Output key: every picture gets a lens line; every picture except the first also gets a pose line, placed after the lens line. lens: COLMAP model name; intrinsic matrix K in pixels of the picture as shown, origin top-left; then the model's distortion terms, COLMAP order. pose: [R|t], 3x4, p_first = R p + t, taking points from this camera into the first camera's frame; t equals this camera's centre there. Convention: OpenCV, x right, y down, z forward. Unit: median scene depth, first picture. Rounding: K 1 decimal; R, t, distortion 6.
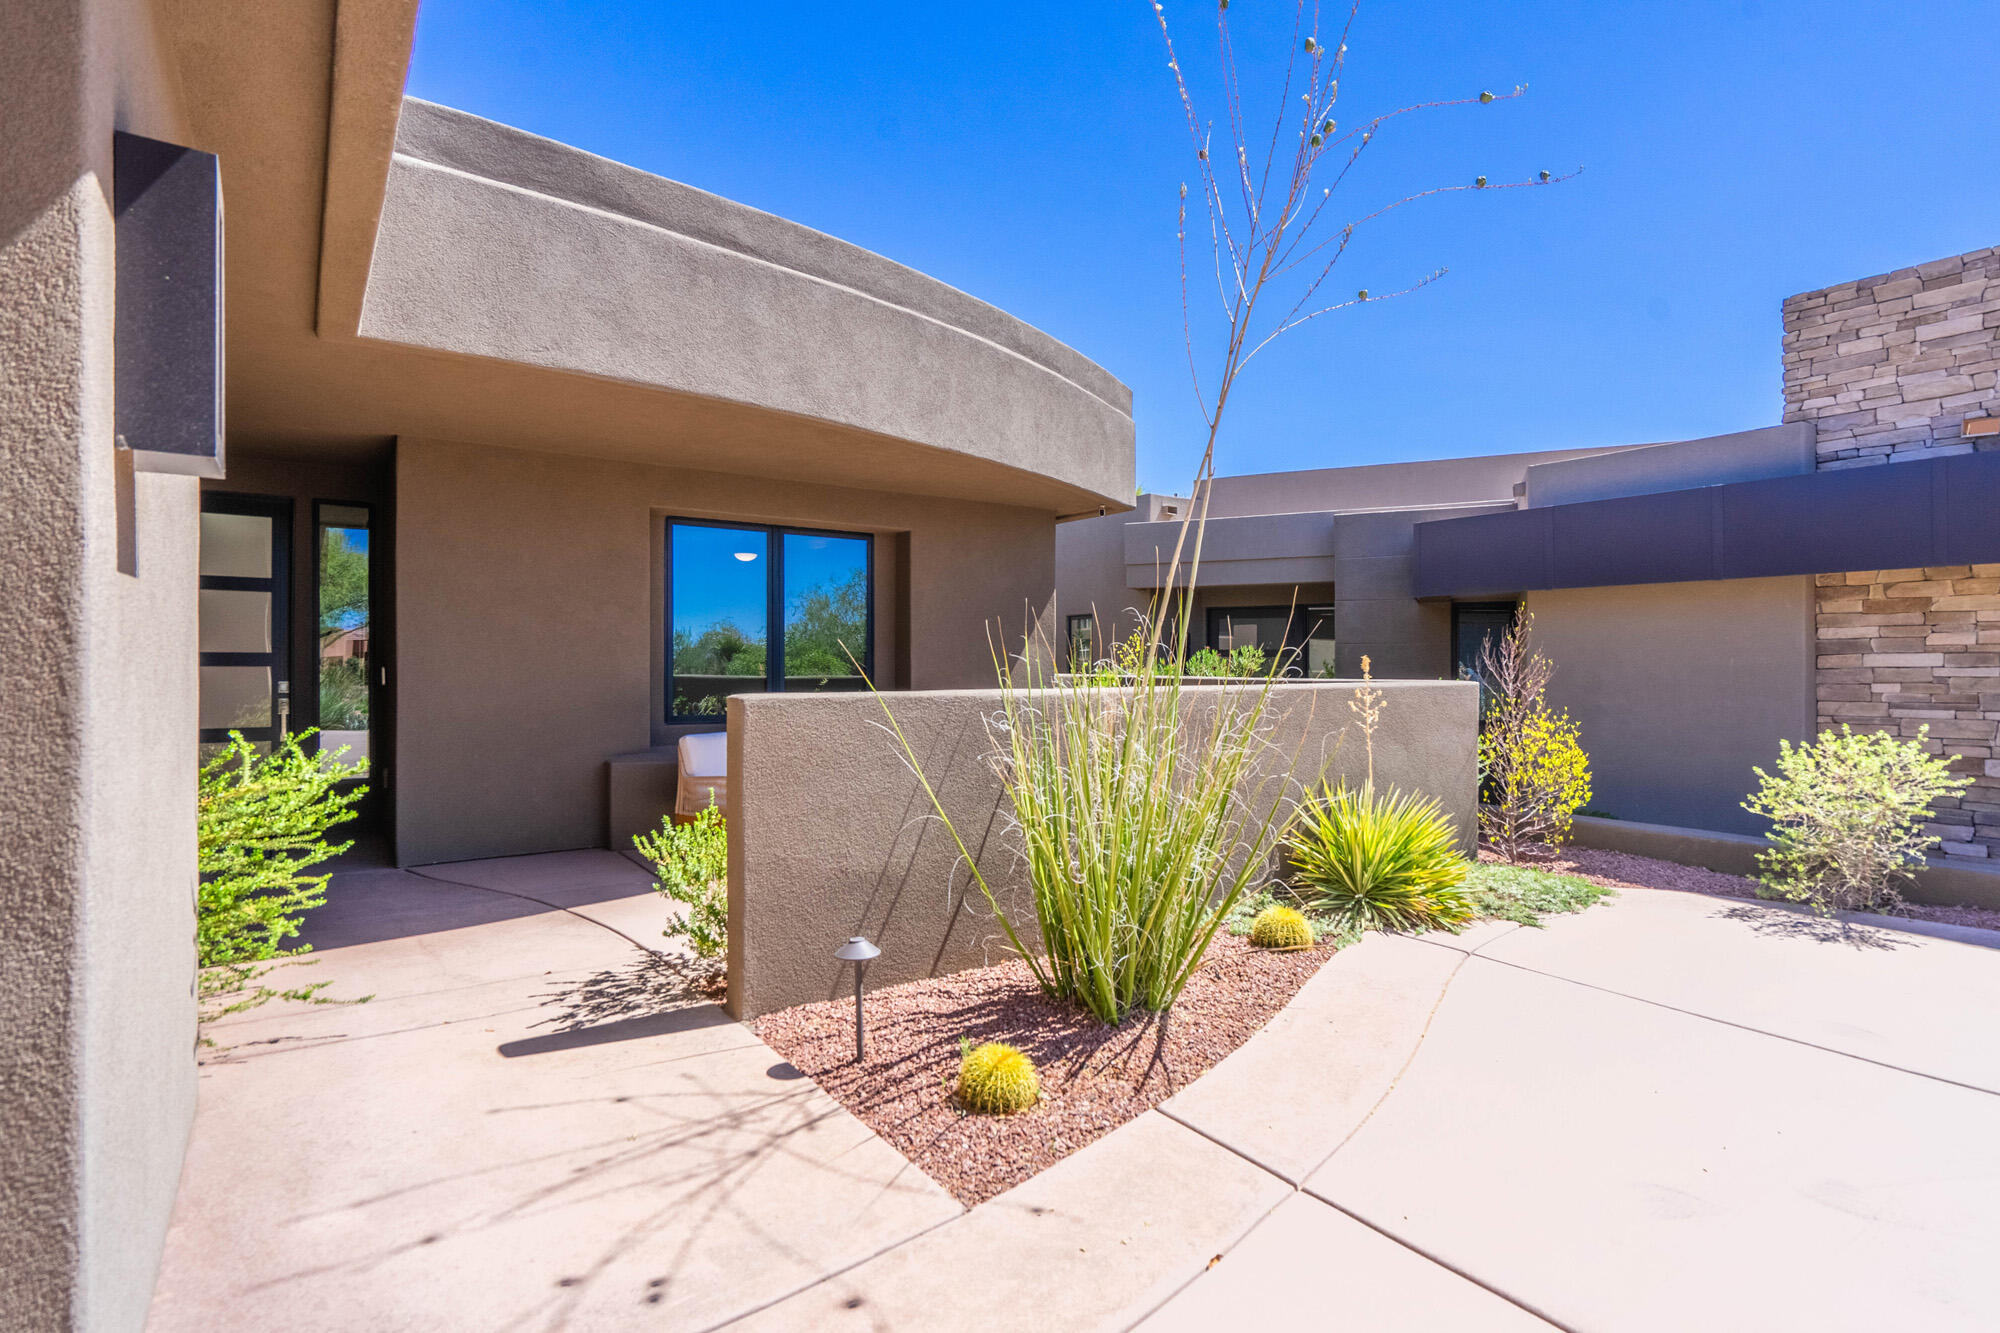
lens RADIAL K [[920.0, 0, 1001.4], [0, 920.0, 661.3], [0, 0, 1]] dist [0.000115, 0.000531]
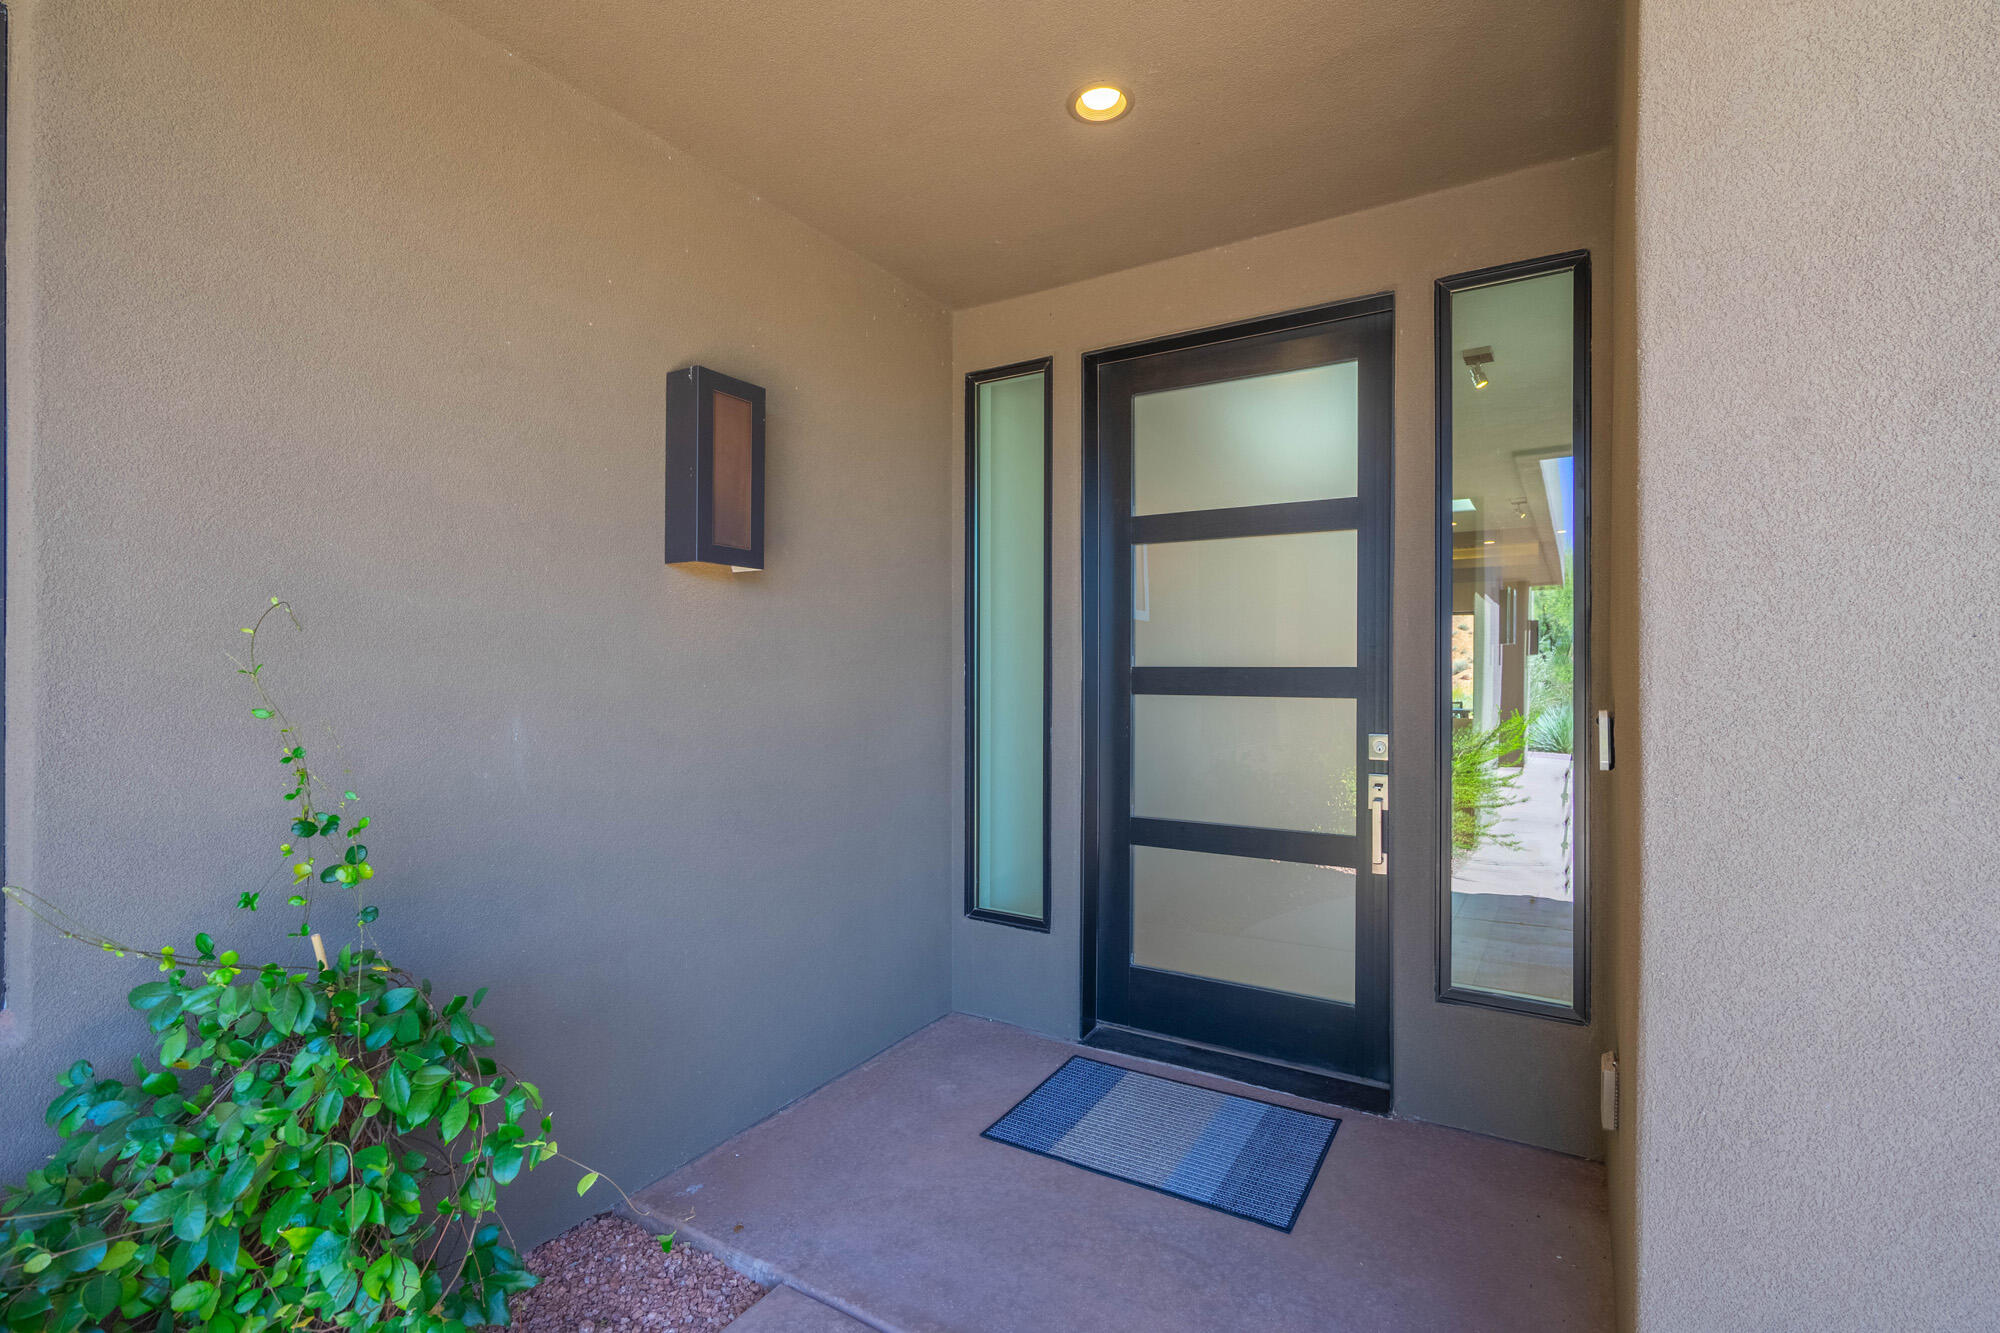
lens RADIAL K [[904.4, 0, 999.8], [0, 904.4, 672.7], [0, 0, 1]] dist [-0.000430, 0.000399]
pose [[0.355211, 0.004317, -0.934776, -0.466816], [-0.006034, 0.999979, 0.002325, -0.007151], [0.934766, 0.004815, 0.355230, 0.712647]]
